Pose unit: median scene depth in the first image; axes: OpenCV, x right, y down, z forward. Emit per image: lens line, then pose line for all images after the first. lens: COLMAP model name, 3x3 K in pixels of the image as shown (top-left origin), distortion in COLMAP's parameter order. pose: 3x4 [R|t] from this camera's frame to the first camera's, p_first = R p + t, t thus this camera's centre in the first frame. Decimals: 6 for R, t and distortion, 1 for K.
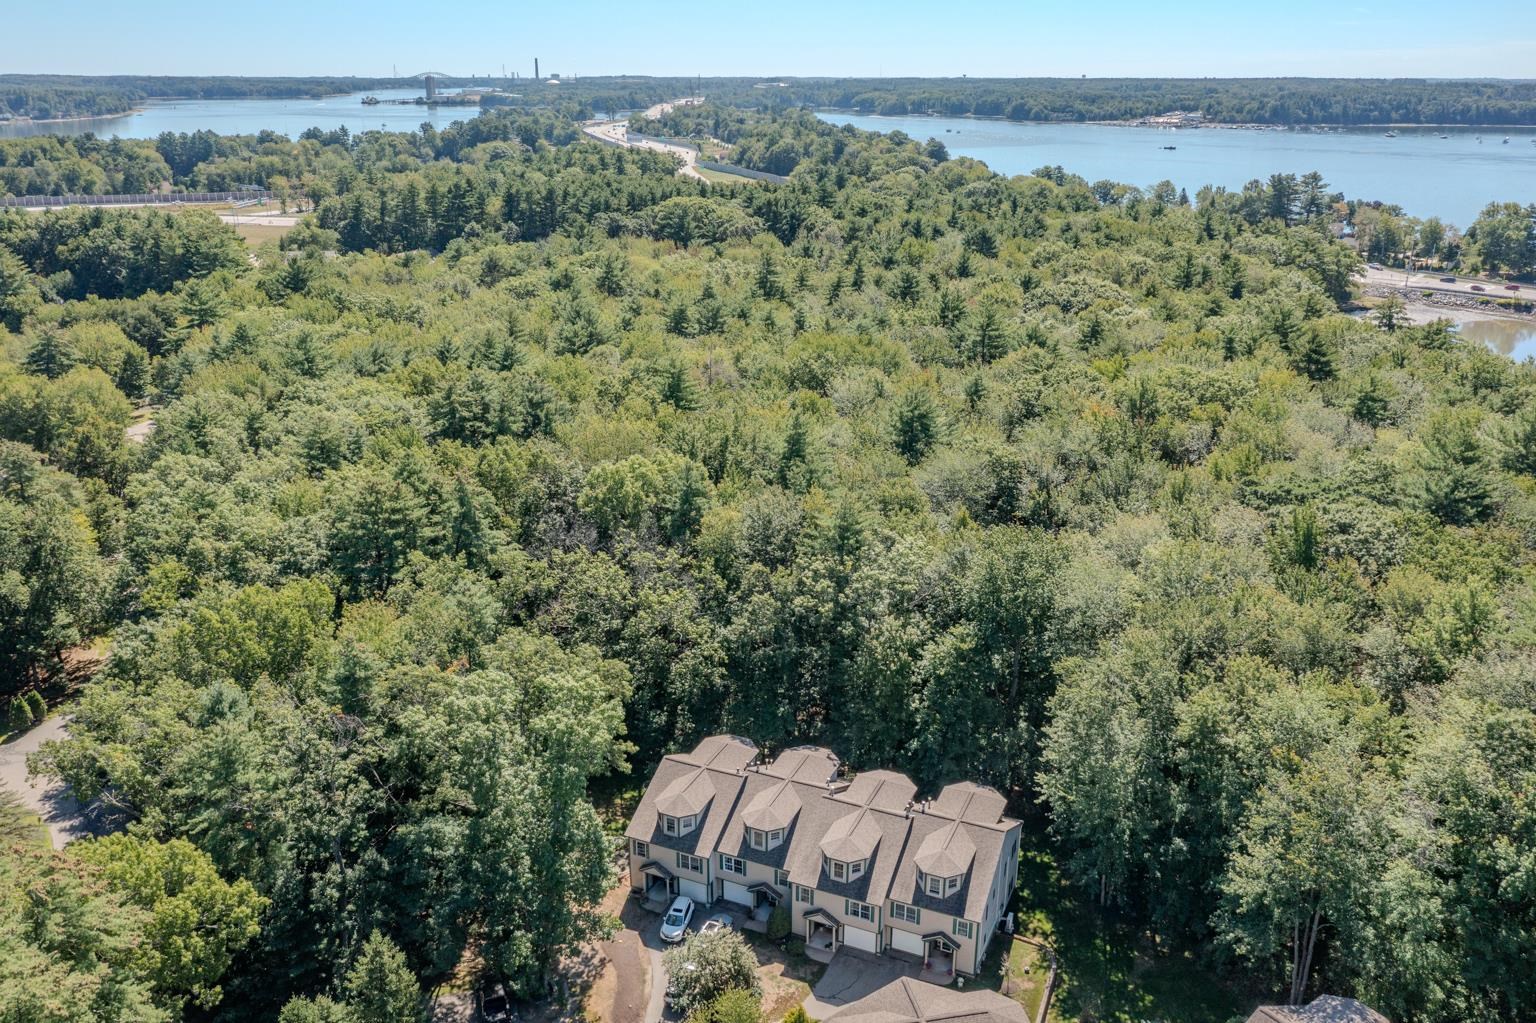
lens RADIAL K [[1214.0, 0, 771.2], [0, 1214.0, 515.1], [0, 0, 1]] dist [-0.013577, -0.000728]
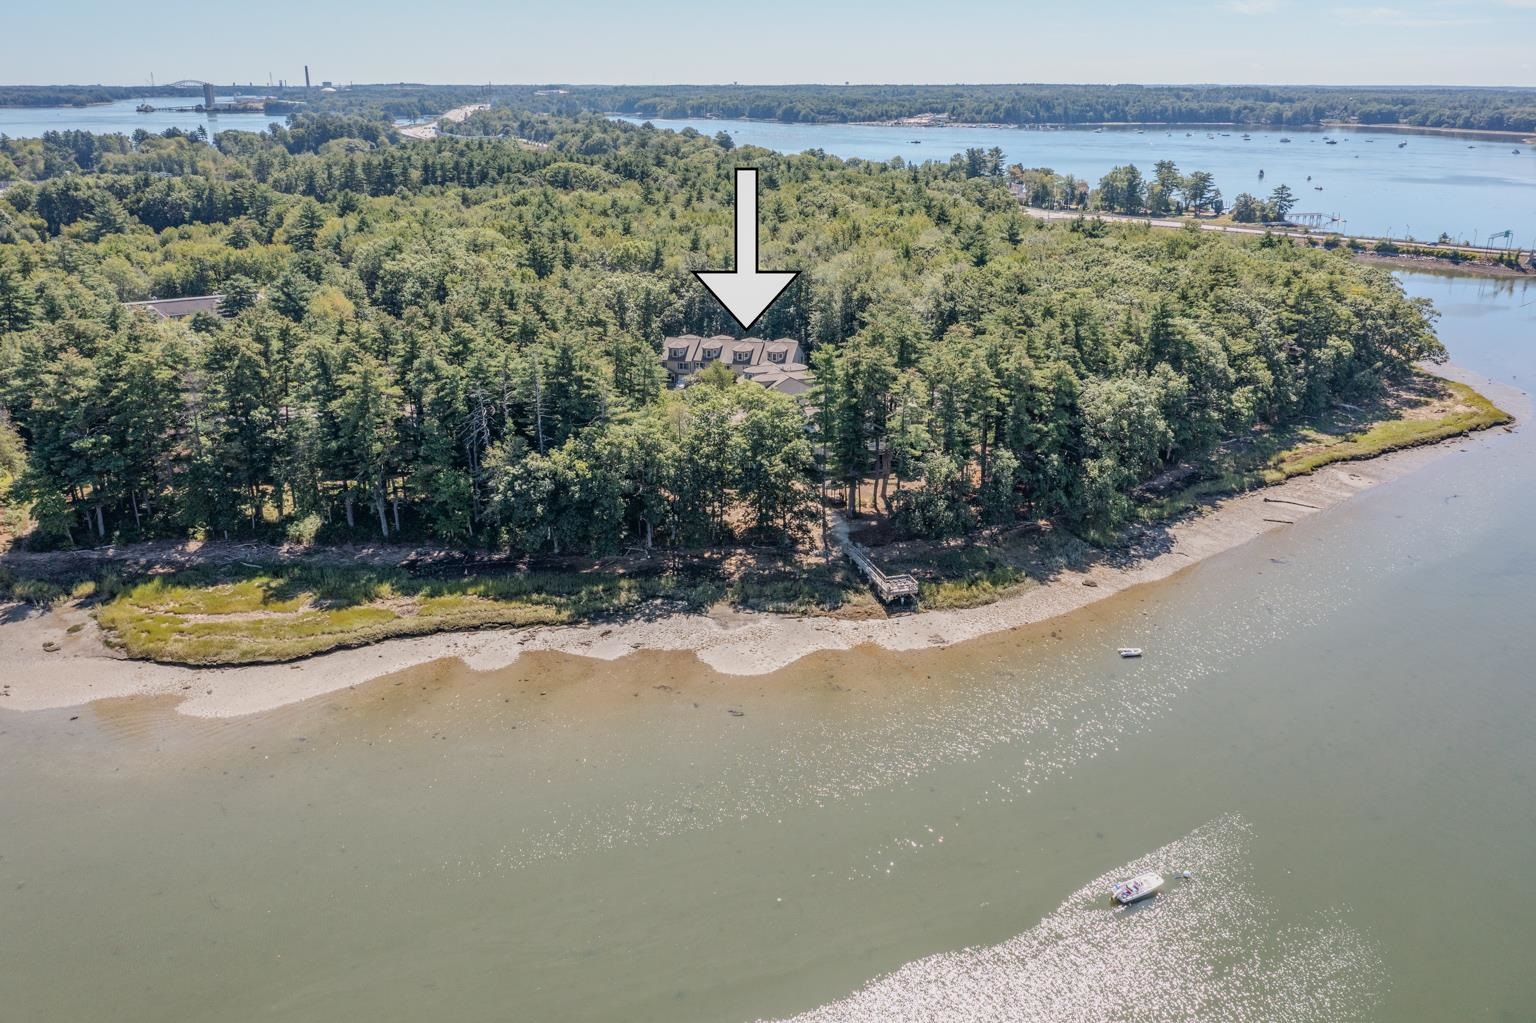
lens RADIAL K [[1214.0, 0, 771.2], [0, 1214.0, 515.1], [0, 0, 1]] dist [-0.013577, -0.000728]
pose [[0.984264, -0.059107, 0.166527, -0.079244], [0.060058, 0.998195, -0.000677, 0.146141], [-0.166186, 0.010668, 0.986037, -0.387948]]
